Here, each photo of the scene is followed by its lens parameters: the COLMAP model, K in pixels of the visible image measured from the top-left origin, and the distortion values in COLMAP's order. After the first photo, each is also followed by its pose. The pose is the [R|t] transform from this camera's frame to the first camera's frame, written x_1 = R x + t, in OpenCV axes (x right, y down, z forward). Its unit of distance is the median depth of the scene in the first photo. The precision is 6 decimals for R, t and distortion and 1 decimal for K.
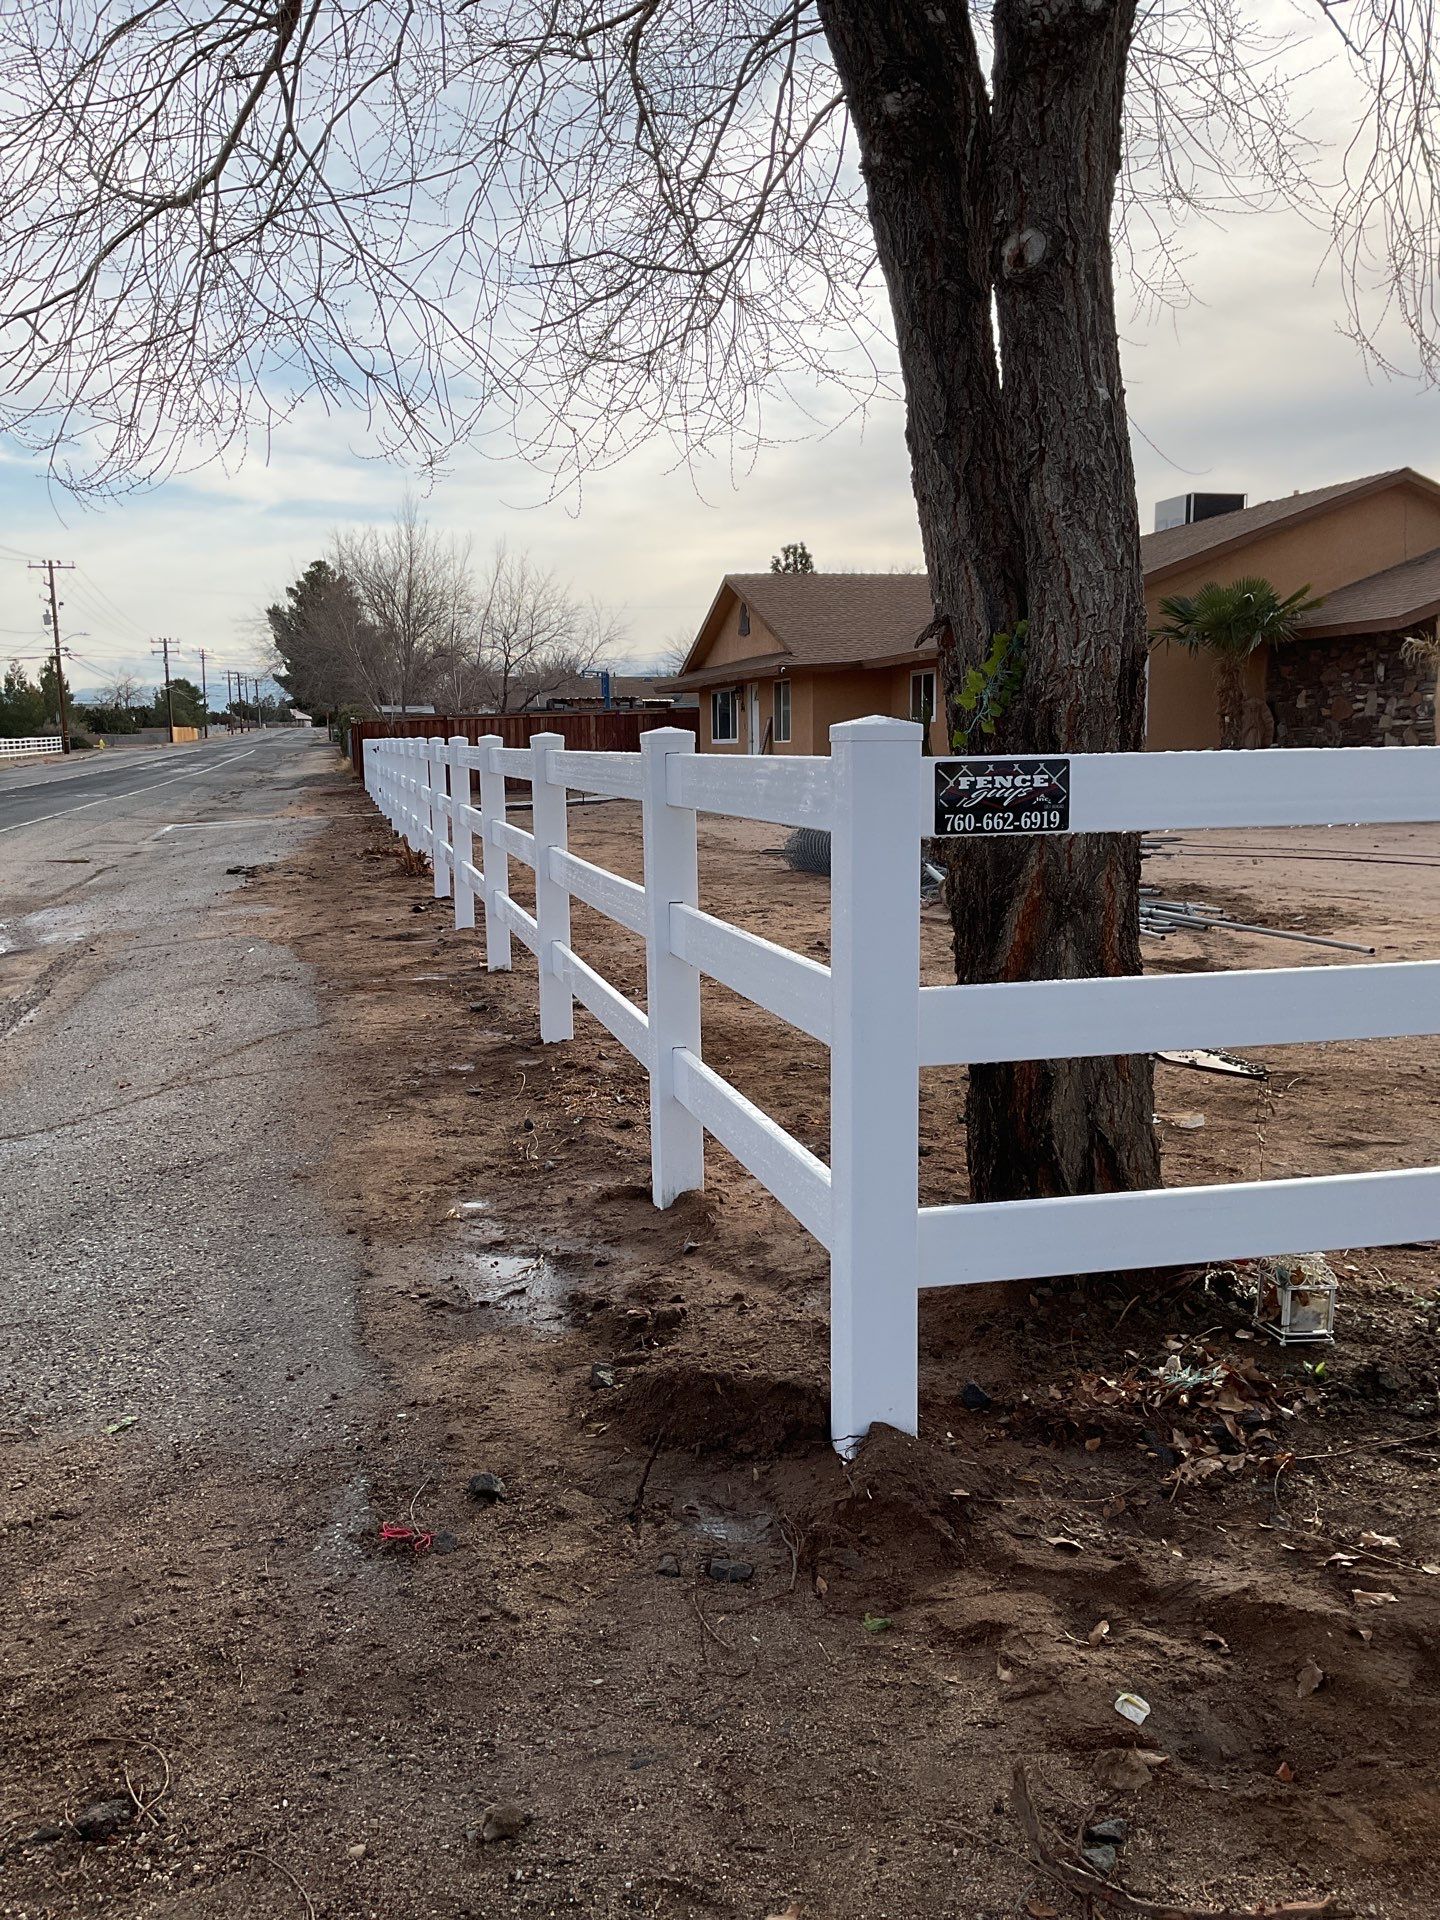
lens RADIAL K [[1597.8, 0, 726.3], [0, 1597.8, 957.0], [0, 0, 1]] dist [0.034918, -0.053065]
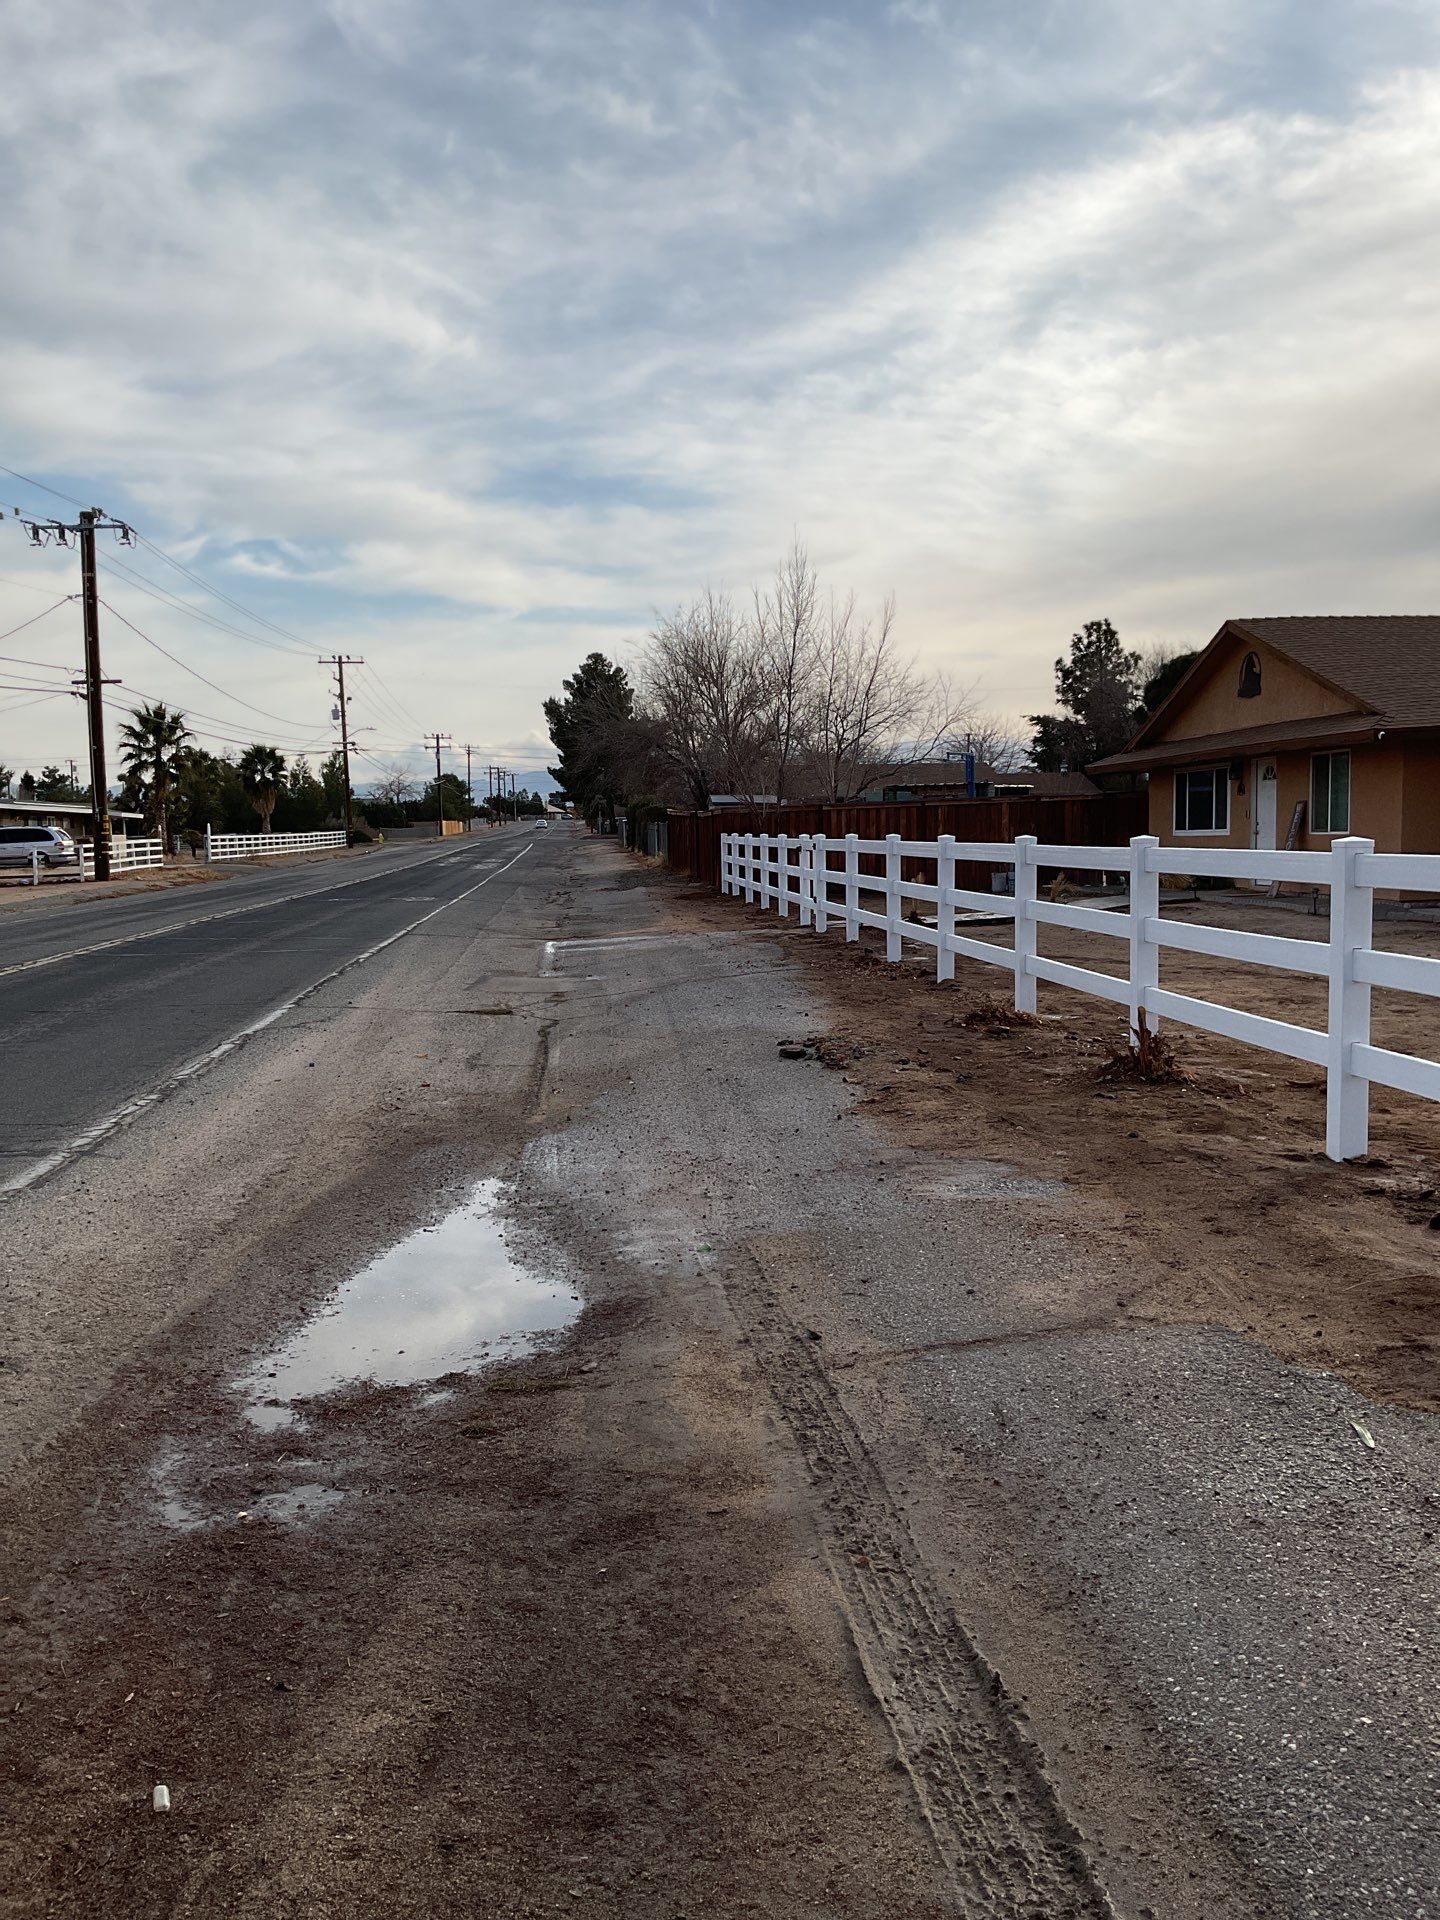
lens RADIAL K [[1597.8, 0, 727.9], [0, 1597.8, 962.3], [0, 0, 1]] dist [0.034918, -0.053065]
pose [[0.989519, 0.005873, -0.144283, -0.054903], [-0.013410, 0.998592, -0.051320, -0.012644], [0.143779, 0.052717, 0.988205, 0.086644]]
